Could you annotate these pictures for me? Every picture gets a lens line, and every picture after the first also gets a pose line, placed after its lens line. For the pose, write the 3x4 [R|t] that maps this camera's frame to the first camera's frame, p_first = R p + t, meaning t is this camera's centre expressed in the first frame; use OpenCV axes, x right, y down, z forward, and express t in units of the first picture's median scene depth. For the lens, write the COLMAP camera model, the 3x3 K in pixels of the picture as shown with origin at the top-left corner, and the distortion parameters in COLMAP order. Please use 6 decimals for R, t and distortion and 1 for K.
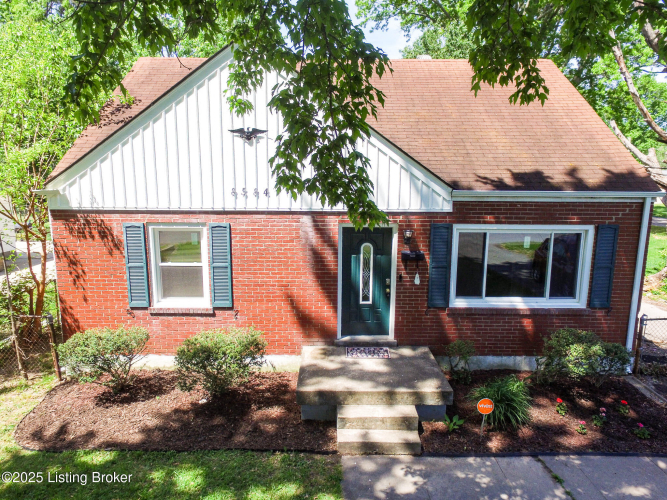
lens RADIAL K [[451.0, 0, 333.9], [0, 451.0, 238.6], [0, 0, 1]] dist [0.013862, 0.000954]
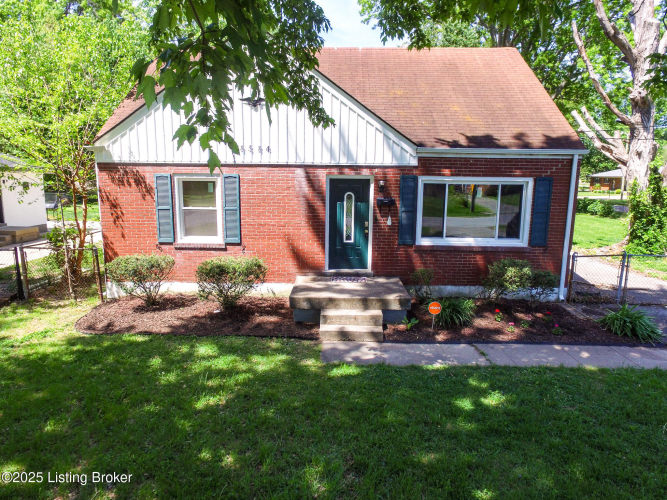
lens RADIAL K [[451.0, 0, 333.9], [0, 451.0, 238.6], [0, 0, 1]] dist [0.013862, 0.000954]
pose [[0.999790, 0.008599, -0.018598, 0.056259], [-0.008625, 0.999962, -0.001292, 0.142998], [0.018586, 0.001452, 0.999826, -0.242003]]
